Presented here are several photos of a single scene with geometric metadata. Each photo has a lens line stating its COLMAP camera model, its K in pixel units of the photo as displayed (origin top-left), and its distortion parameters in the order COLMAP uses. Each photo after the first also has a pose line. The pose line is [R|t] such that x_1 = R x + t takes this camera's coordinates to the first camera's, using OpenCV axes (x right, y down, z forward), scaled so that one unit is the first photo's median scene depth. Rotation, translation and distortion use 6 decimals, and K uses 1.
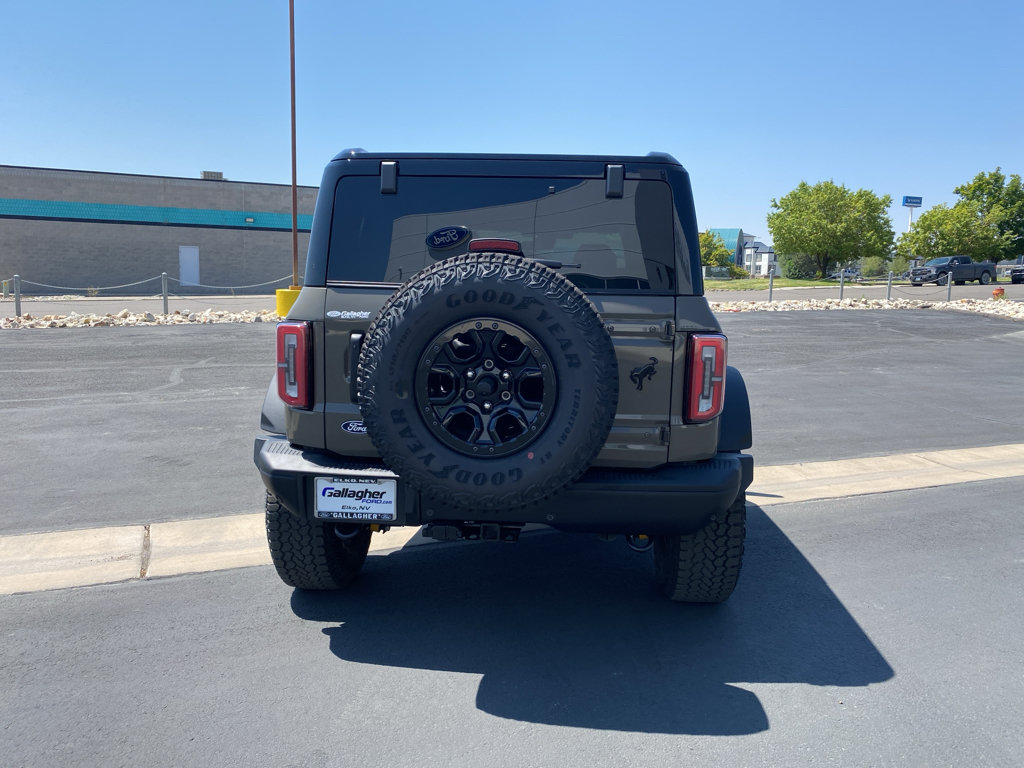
lens RADIAL K [[788.0, 0, 519.3], [0, 788.0, 380.1], [0, 0, 1]] dist [0.027895, -0.019251]
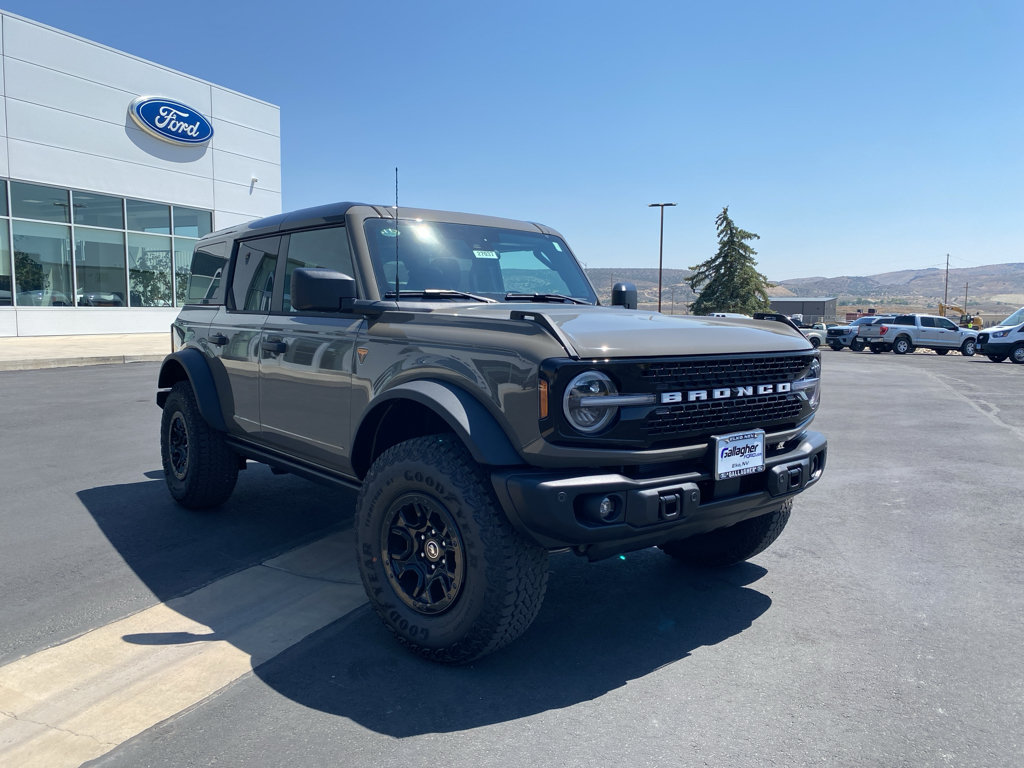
lens RADIAL K [[788.0, 0, 519.3], [0, 788.0, 380.1], [0, 0, 1]] dist [0.027895, -0.019251]
pose [[-0.727845, 0.029429, -0.685110, 0.983898], [-0.112264, 0.980486, 0.161383, -0.335239], [0.676490, 0.194375, -0.710338, 2.999636]]
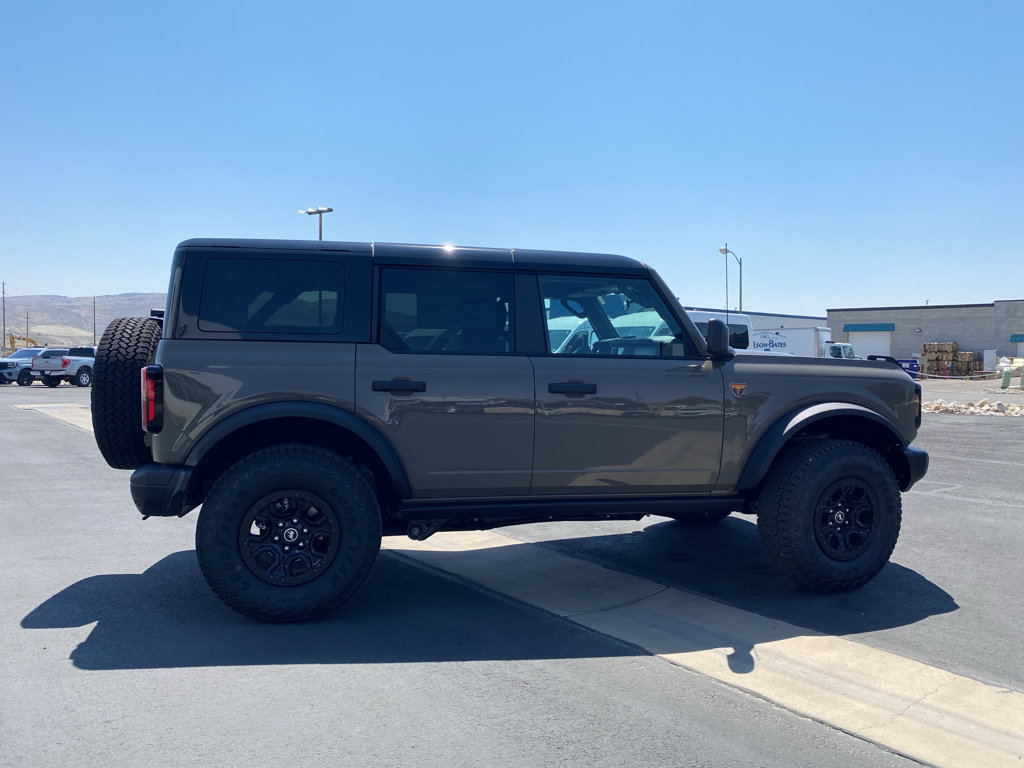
lens RADIAL K [[788.0, 0, 519.3], [0, 788.0, 380.1], [0, 0, 1]] dist [0.027895, -0.019251]
pose [[0.280961, 0.012144, -0.959642, 1.655405], [-0.131059, 0.991038, -0.025830, -0.079661], [0.950728, 0.133027, 0.280034, 1.180971]]
